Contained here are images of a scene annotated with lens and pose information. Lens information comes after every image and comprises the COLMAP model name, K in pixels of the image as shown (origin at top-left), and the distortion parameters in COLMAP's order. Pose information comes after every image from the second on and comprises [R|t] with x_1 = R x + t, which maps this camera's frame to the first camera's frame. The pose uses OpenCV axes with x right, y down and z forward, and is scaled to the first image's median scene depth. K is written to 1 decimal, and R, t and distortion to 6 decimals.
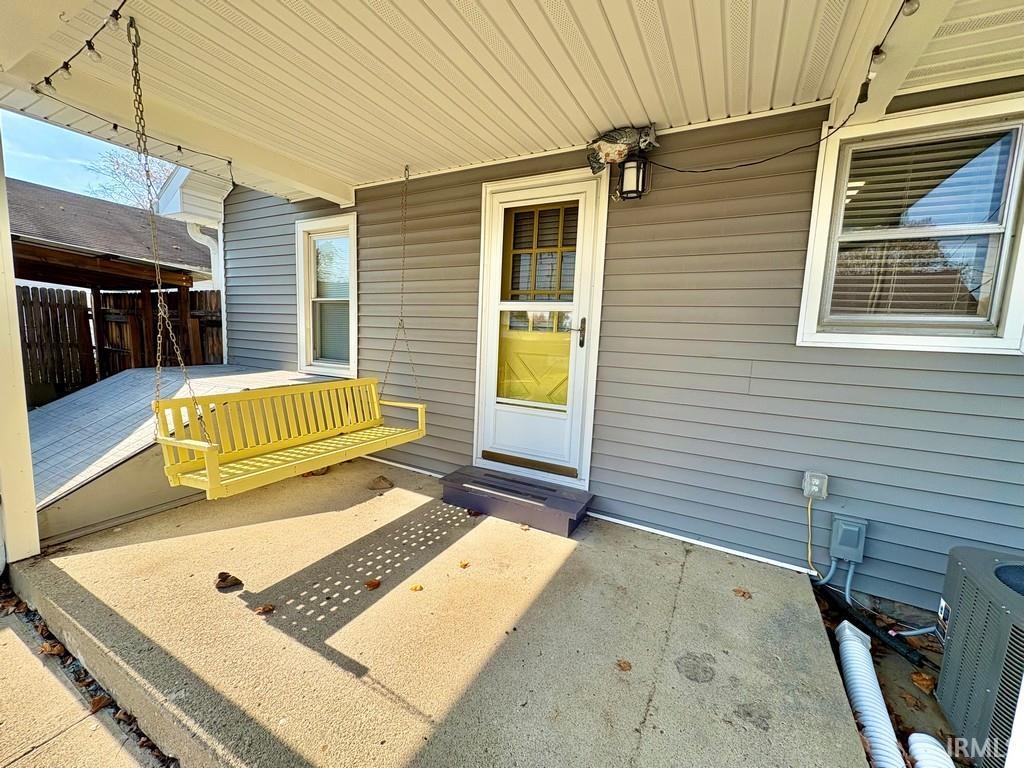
lens RADIAL K [[407.7, 0, 513.8], [0, 407.7, 384.6], [0, 0, 1]] dist [0.000365, -0.000079]
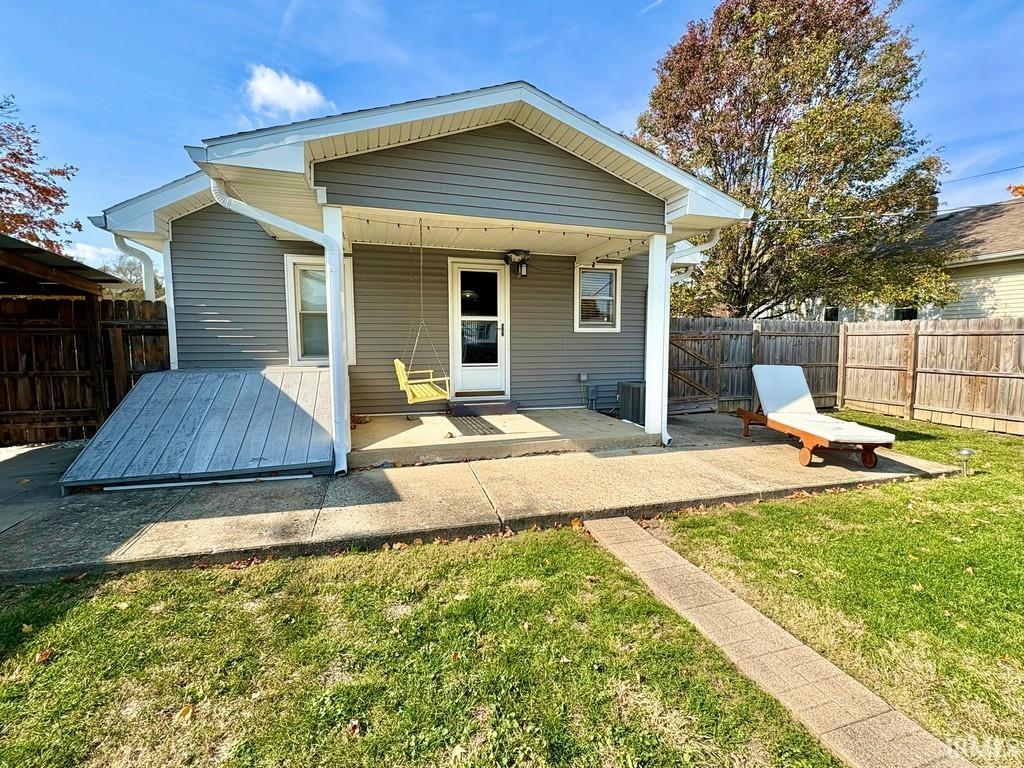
lens RADIAL K [[450.0, 0, 513.0], [0, 450.0, 386.9], [0, 0, 1]] dist [0.000739, -0.000296]
pose [[0.716647, -0.109232, 0.688829, -1.530200], [0.117990, 0.992411, 0.034618, 0.106980], [-0.687383, 0.056466, 0.724097, -0.833284]]
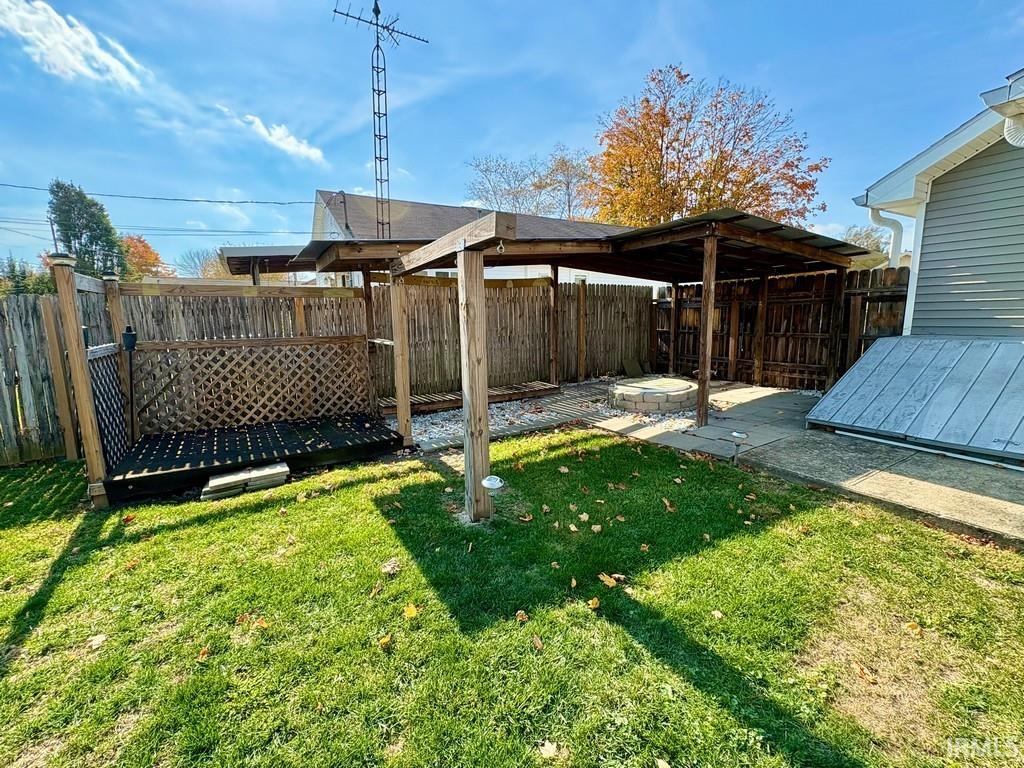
lens RADIAL K [[450.0, 0, 509.3], [0, 450.0, 384.4], [0, 0, 1]] dist [0.000739, -0.000296]
pose [[0.845547, 0.024295, -0.533347, -1.643144], [-0.017314, 0.999686, 0.018088, 0.133774], [0.533620, -0.006060, 0.845703, -0.986099]]
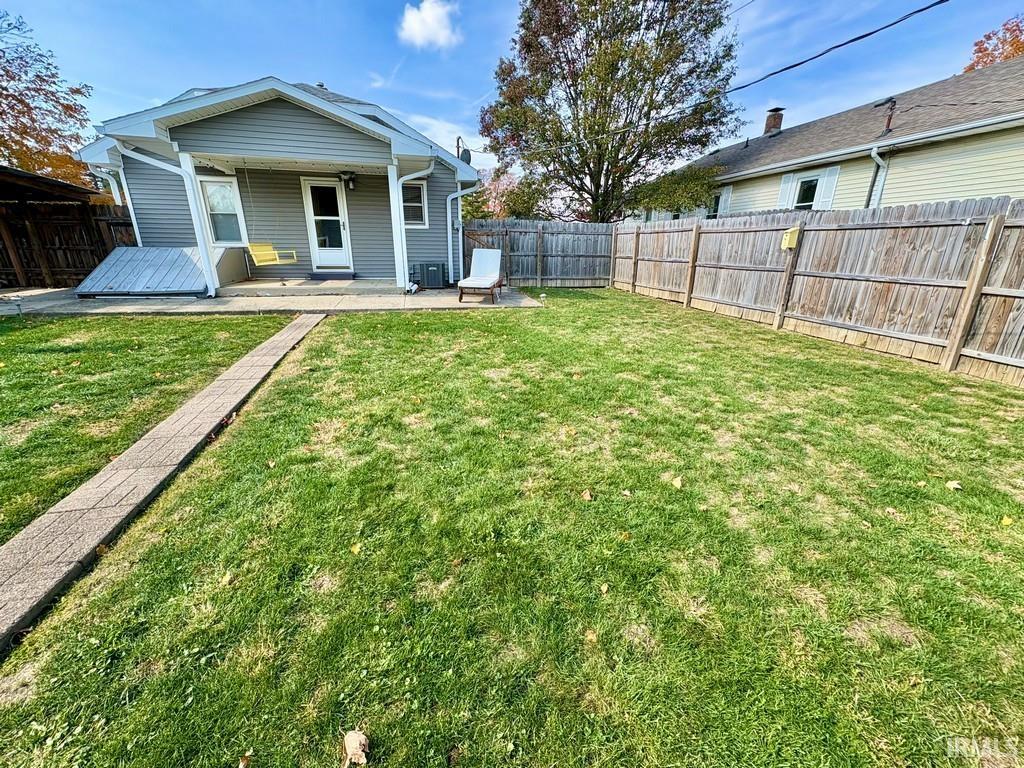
lens RADIAL K [[407.7, 0, 511.5], [0, 407.7, 385.4], [0, 0, 1]] dist [0.000365, -0.000079]
pose [[0.756328, -0.239302, 0.608853, -1.223431], [0.103120, 0.962670, 0.250267, 0.472904], [-0.646014, -0.126499, 0.752771, -2.808980]]
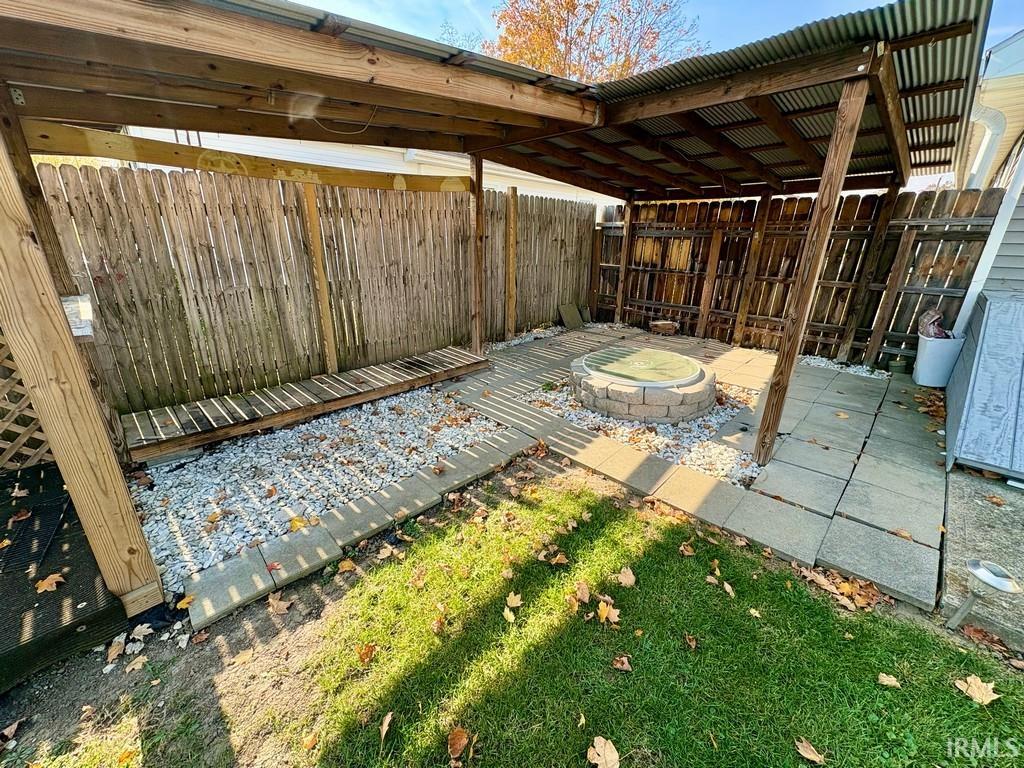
lens RADIAL K [[407.7, 0, 512.9], [0, 407.7, 385.2], [0, 0, 1]] dist [0.000365, -0.000079]
pose [[0.953062, 0.078022, -0.292549, -2.239994], [-0.014452, 0.976850, 0.213439, -0.044568], [0.302429, -0.199192, 0.932126, -0.054274]]
